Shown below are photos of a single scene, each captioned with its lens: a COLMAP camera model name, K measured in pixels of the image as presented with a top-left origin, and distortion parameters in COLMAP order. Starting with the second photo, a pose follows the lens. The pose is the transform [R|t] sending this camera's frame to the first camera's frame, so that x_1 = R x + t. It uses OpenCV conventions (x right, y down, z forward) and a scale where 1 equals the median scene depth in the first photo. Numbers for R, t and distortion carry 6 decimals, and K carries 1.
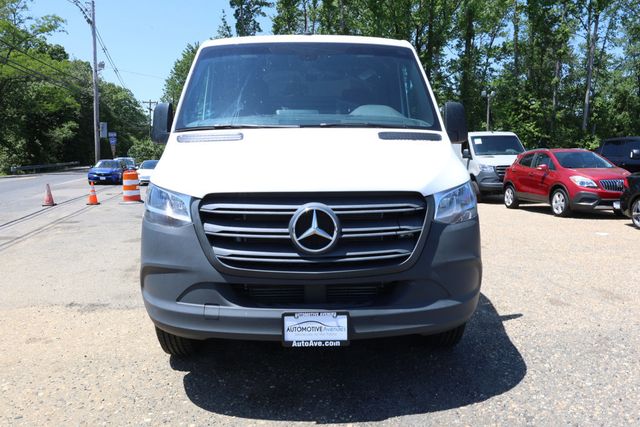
lens RADIAL K [[476.7, 0, 320.0], [0, 476.7, 213.5], [0, 0, 1]] dist [-0.041881, 0.002185]
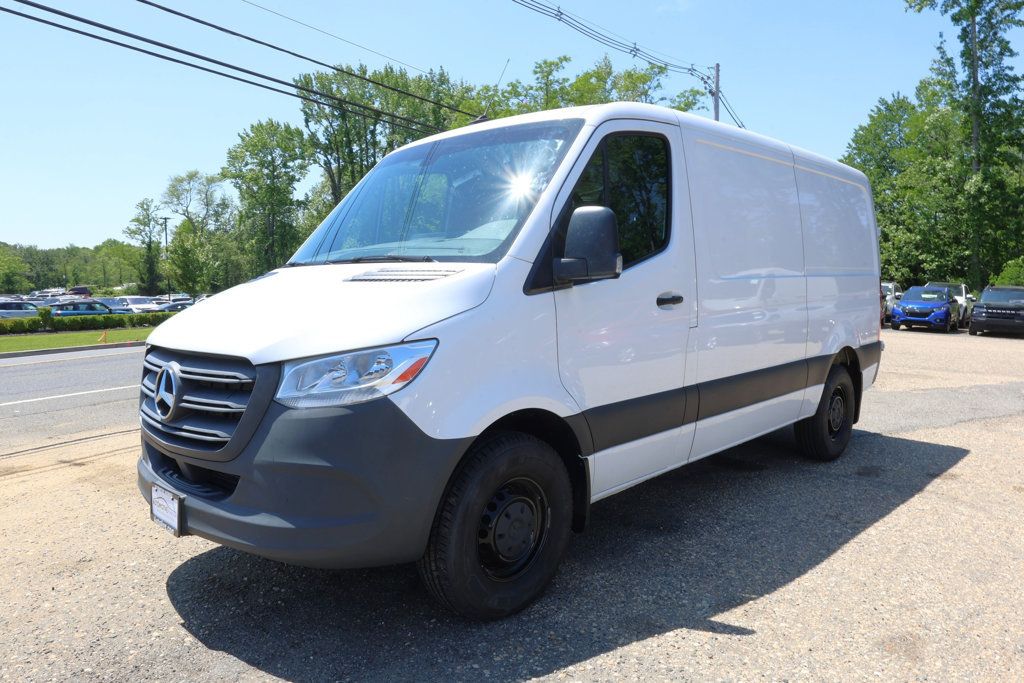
lens RADIAL K [[706.0, 0, 512.0], [0, 706.0, 341.5], [0, 0, 1]] dist [-0.045636, 0.001658]
pose [[0.697290, 0.059287, -0.714333, 1.198583], [-0.077804, 0.996945, 0.006795, -0.103944], [0.712554, 0.050840, 0.699773, 0.509895]]
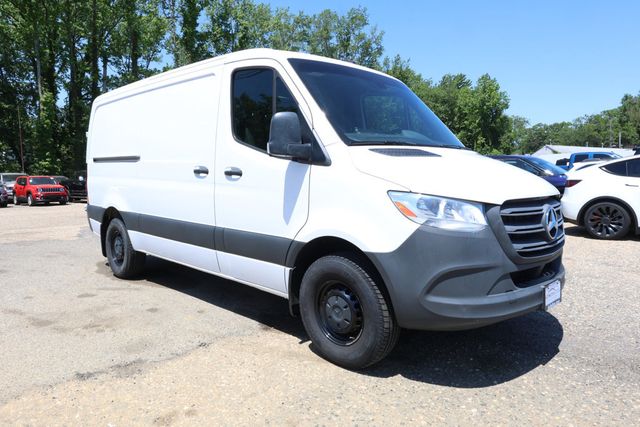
lens RADIAL K [[441.4, 0, 320.0], [0, 441.4, 213.5], [0, 0, 1]] dist [-0.020355, -0.001364]
pose [[0.728040, -0.054654, 0.683353, -1.267242], [0.071309, 0.997447, 0.003802, -0.043883], [-0.681816, 0.045962, 0.730078, 0.472337]]
